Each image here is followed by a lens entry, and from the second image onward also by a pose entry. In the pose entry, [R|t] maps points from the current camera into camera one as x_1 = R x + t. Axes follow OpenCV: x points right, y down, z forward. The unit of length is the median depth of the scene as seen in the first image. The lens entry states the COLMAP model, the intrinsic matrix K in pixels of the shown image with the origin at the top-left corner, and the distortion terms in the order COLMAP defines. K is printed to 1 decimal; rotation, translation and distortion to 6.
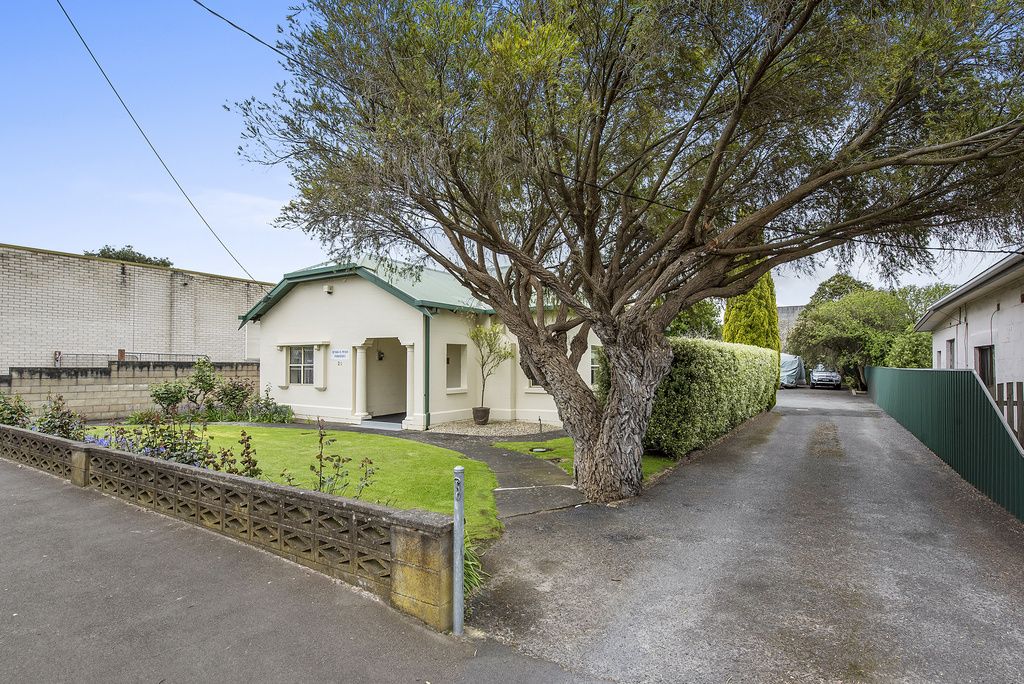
lens RADIAL K [[504.5, 0, 507.9], [0, 504.5, 342.3], [0, 0, 1]] dist [-0.001177, 0.000258]
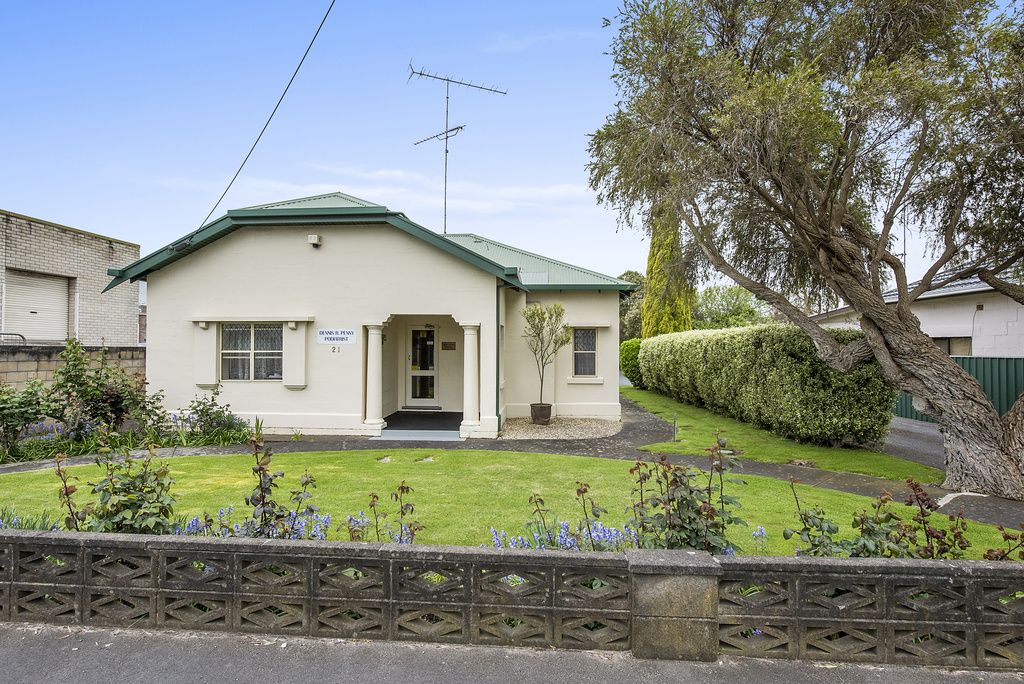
lens RADIAL K [[504.5, 0, 511.1], [0, 504.5, 344.0], [0, 0, 1]] dist [-0.001177, 0.000258]
pose [[0.886650, 0.005311, 0.462410, -0.427500], [-0.023385, 0.999170, 0.033364, 0.005143], [-0.461849, -0.040396, 0.886038, 0.267825]]
